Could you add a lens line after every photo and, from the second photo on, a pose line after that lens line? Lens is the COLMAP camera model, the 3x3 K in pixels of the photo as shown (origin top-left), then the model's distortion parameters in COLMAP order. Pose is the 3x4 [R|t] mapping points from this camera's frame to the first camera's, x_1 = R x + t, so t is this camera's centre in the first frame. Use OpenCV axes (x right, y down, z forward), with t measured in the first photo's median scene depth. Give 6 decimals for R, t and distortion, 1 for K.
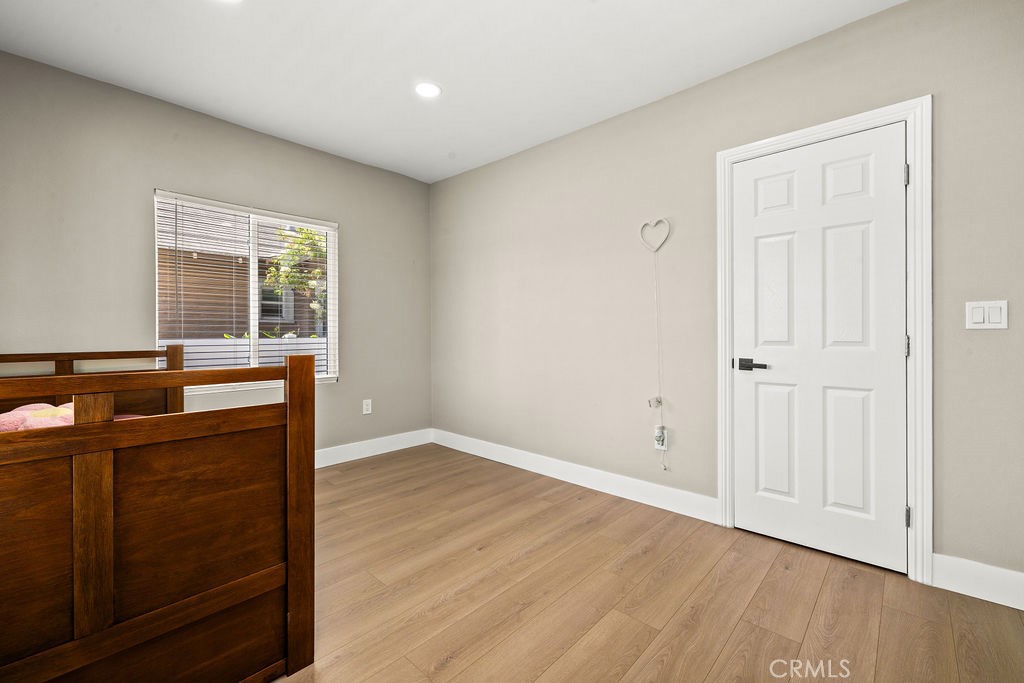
lens RADIAL K [[432.0, 0, 506.3], [0, 432.0, 335.2], [0, 0, 1]] dist [-0.003382, -0.000108]
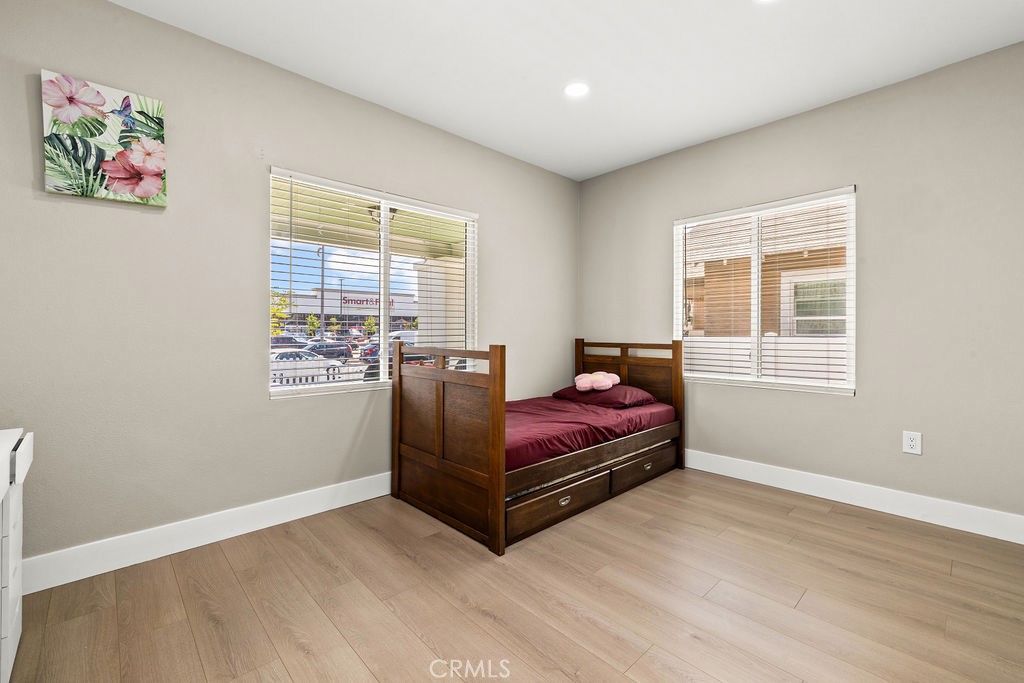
lens RADIAL K [[440.1, 0, 510.8], [0, 440.1, 325.5], [0, 0, 1]] dist [0.001258, 0.000255]
pose [[-0.072849, -0.012509, -0.997265, 0.543179], [-0.005654, 0.999910, -0.012130, -0.002068], [0.997327, 0.004755, -0.072913, 0.593466]]
